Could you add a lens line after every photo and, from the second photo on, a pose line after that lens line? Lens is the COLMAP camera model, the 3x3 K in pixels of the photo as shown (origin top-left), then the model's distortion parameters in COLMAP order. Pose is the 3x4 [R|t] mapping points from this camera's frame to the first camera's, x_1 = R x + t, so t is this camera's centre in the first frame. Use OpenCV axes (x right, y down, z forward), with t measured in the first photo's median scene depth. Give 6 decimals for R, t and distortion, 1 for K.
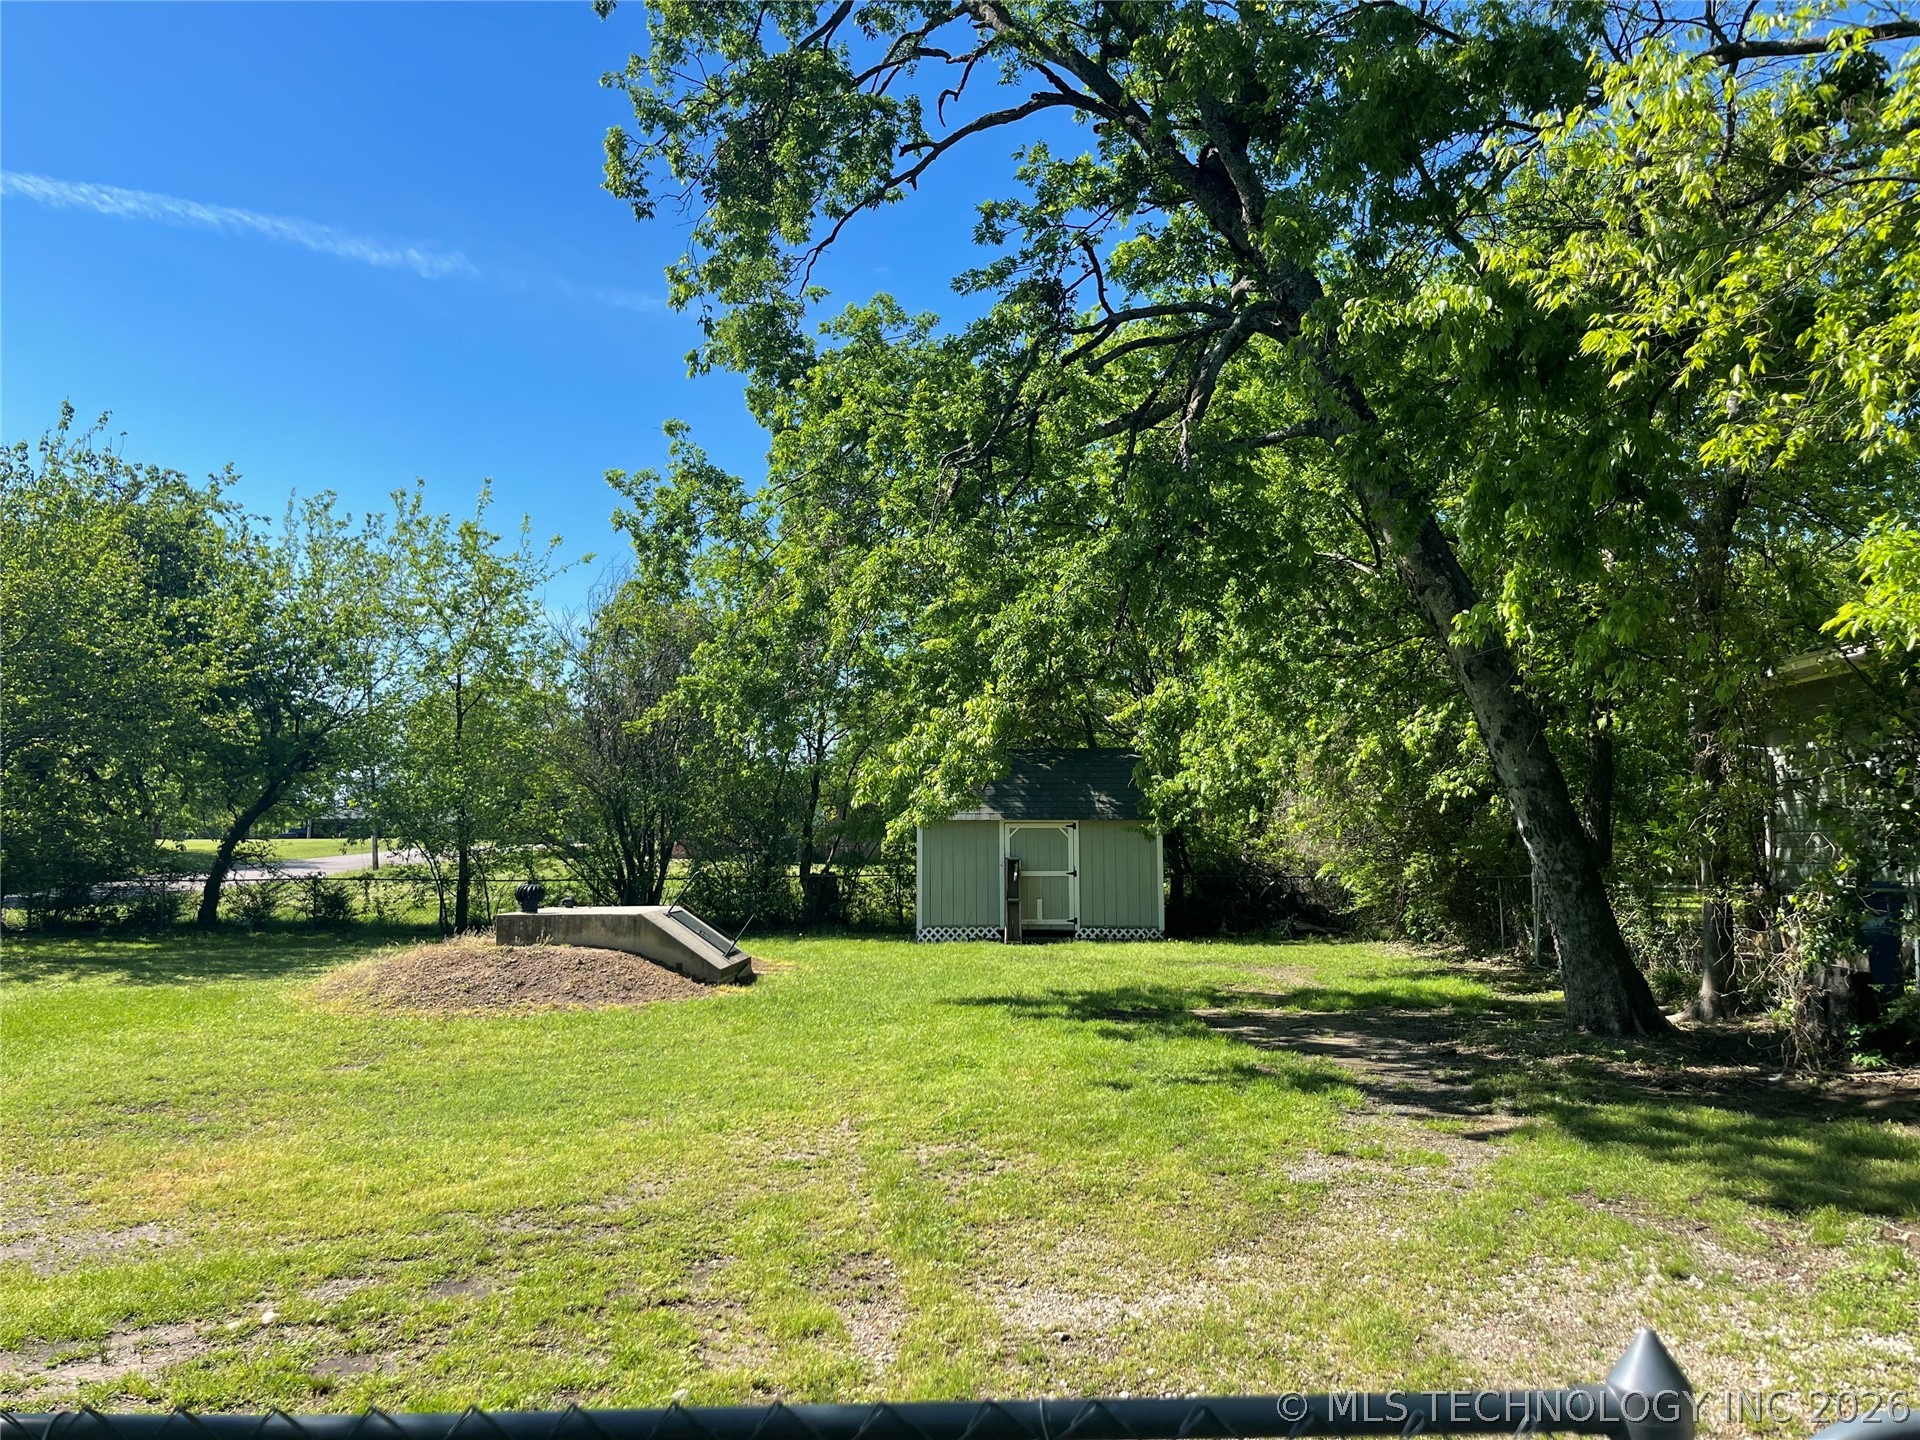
lens RADIAL K [[1484.9, 0, 960.0], [0, 1484.9, 720.0], [0, 0, 1]] dist [0.029655, -0.011562]
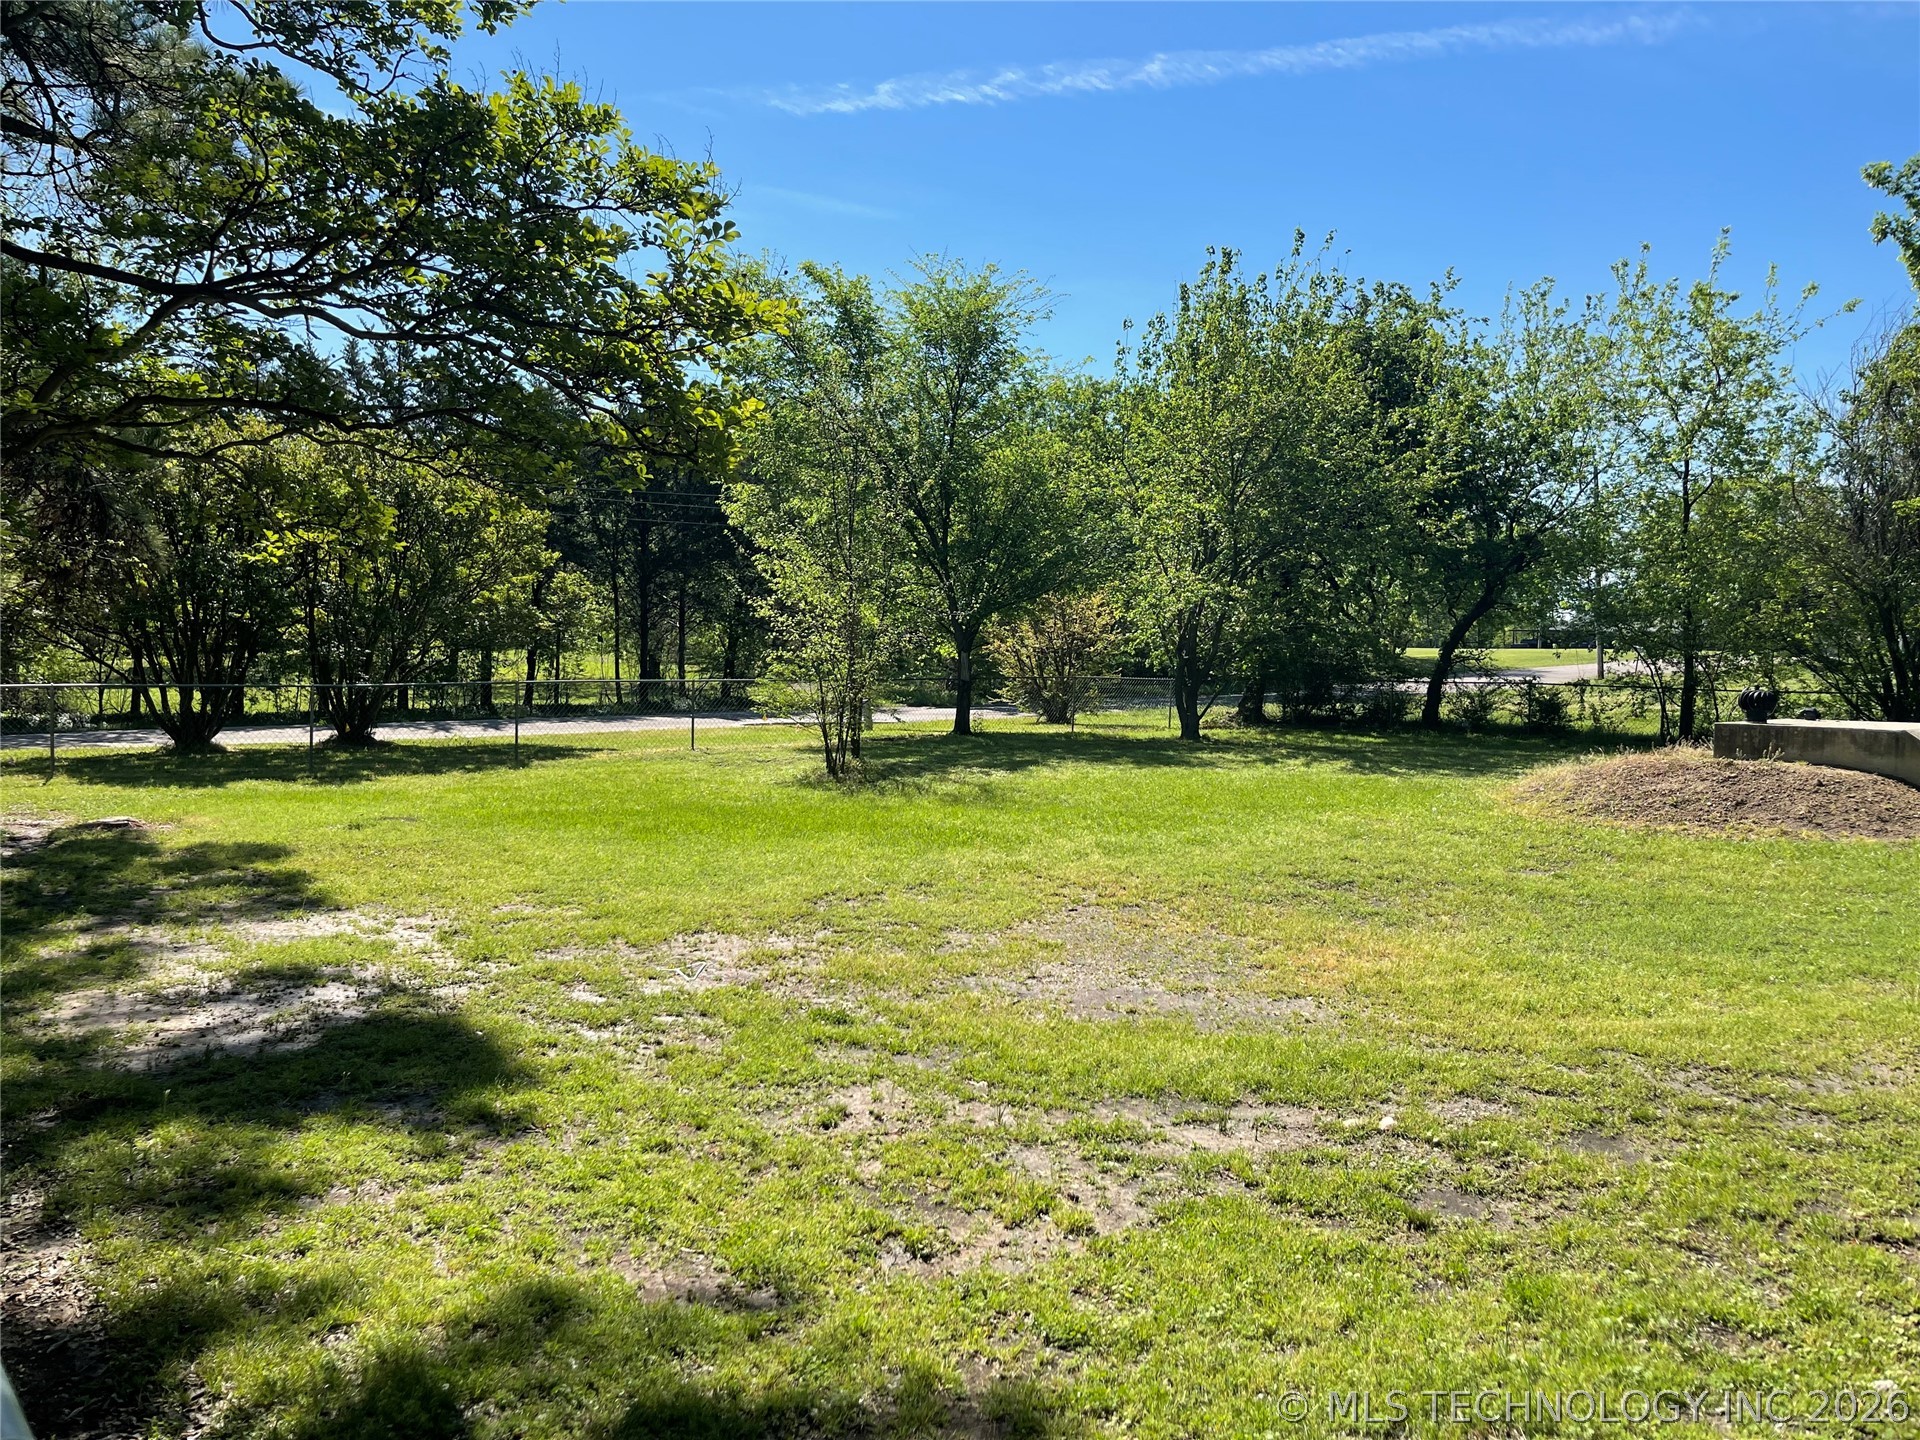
lens RADIAL K [[1460.5, 0, 960.0], [0, 1460.5, 720.0], [0, 0, 1]] dist [0.086210, -0.117832]
pose [[0.703000, 0.044689, -0.709784, -0.004325], [0.043116, 0.993510, 0.105257, 0.013043], [0.709882, -0.104599, 0.696511, 0.057574]]
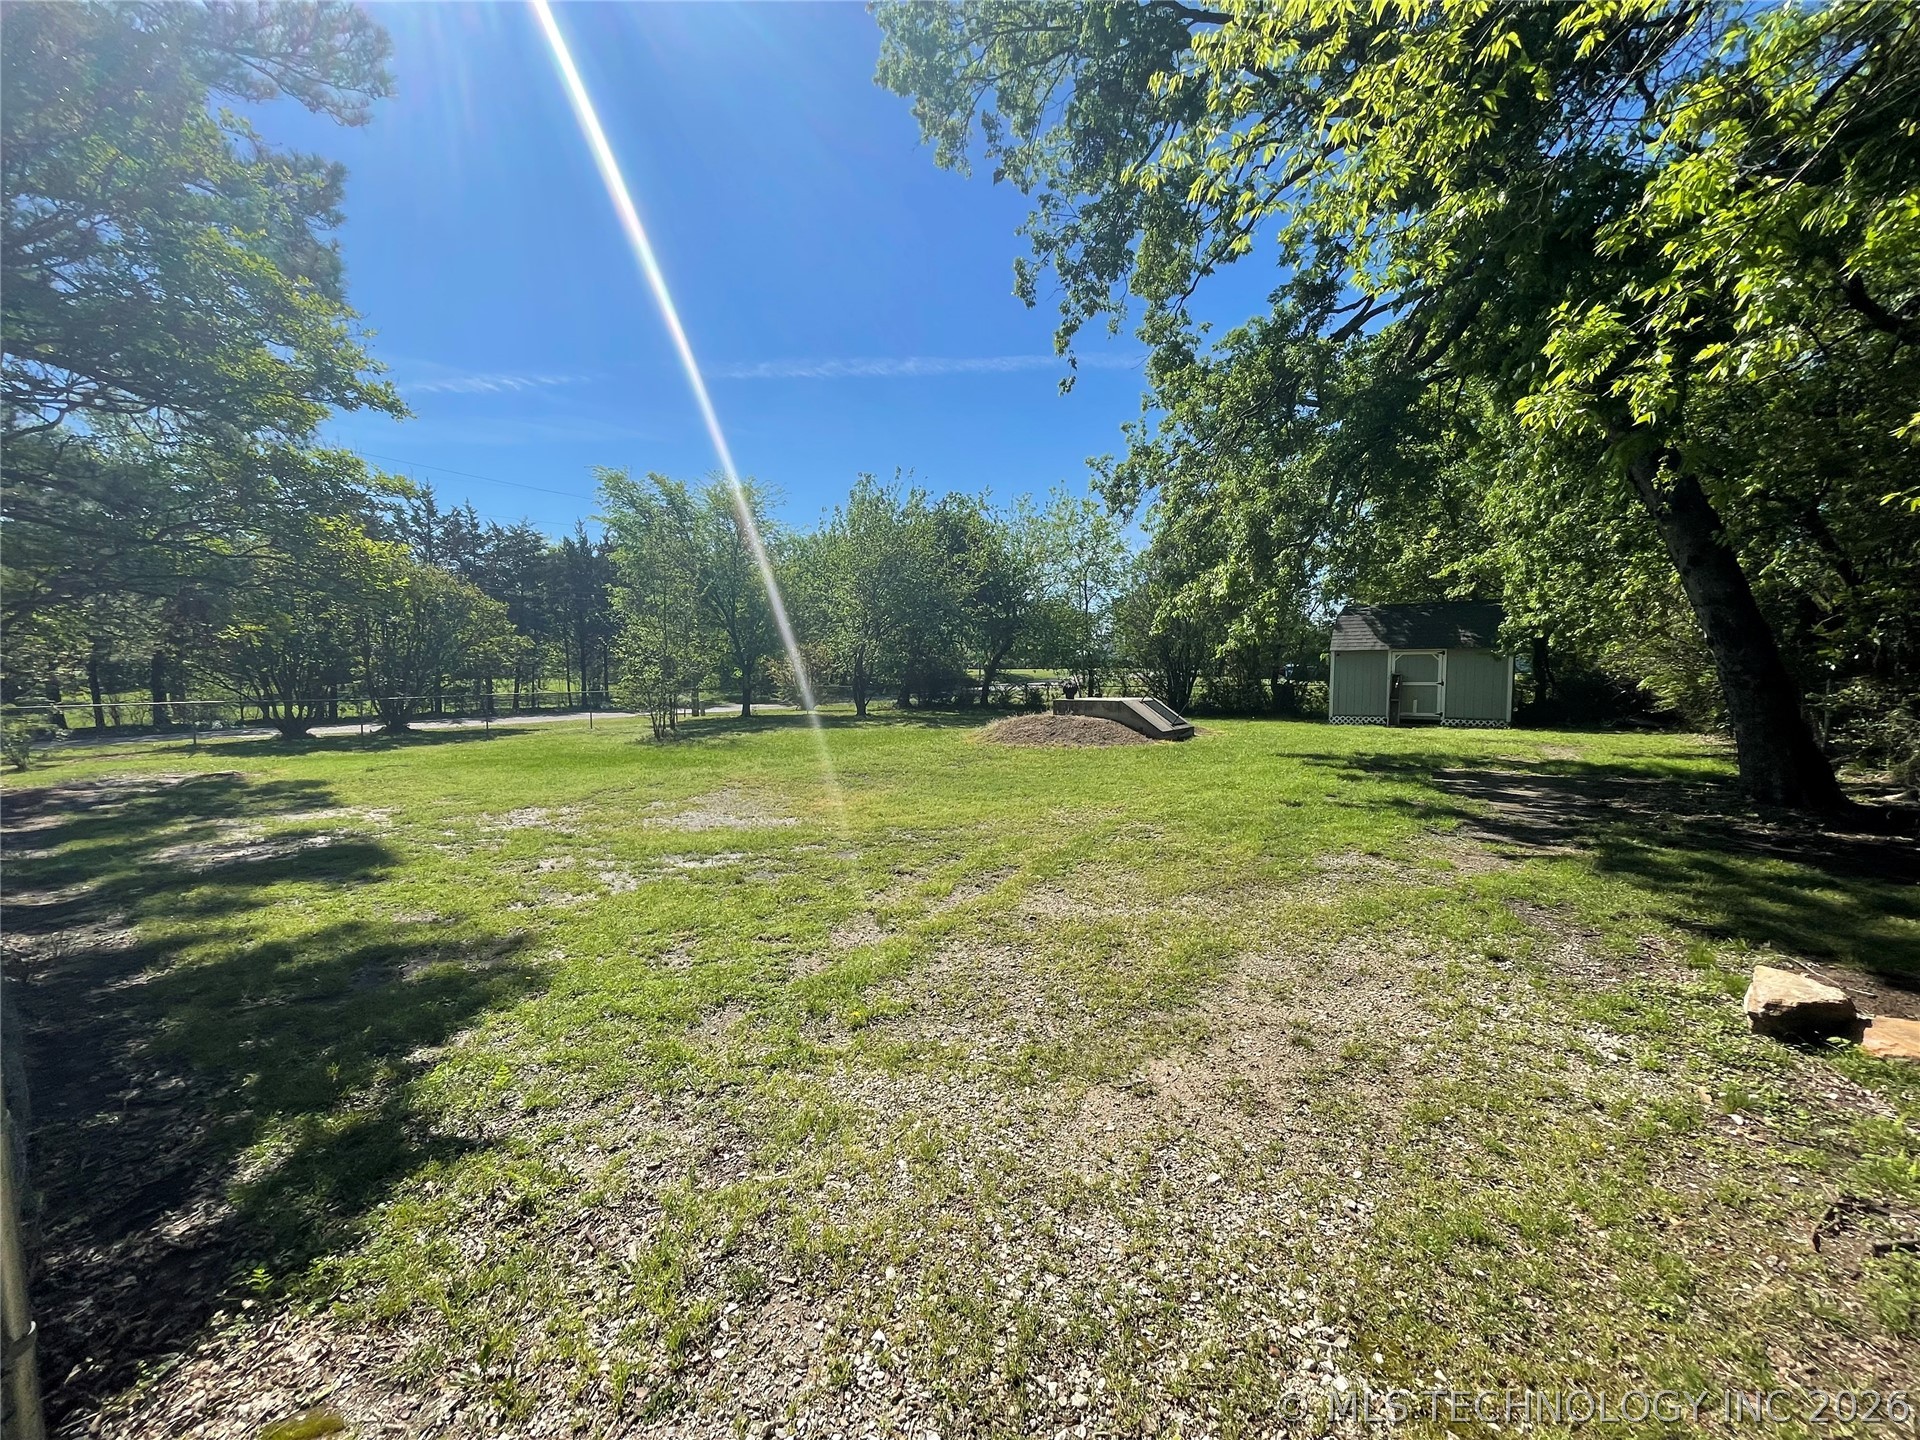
lens RADIAL K [[782.2, 0, 960.0], [0, 782.2, 720.0], [0, 0, 1]] dist [0.007716, -0.000247]
pose [[0.830658, 0.030192, -0.555964, 0.116478], [0.048688, 0.990765, 0.126550, 0.014109], [0.554650, -0.132188, 0.821516, 0.052604]]
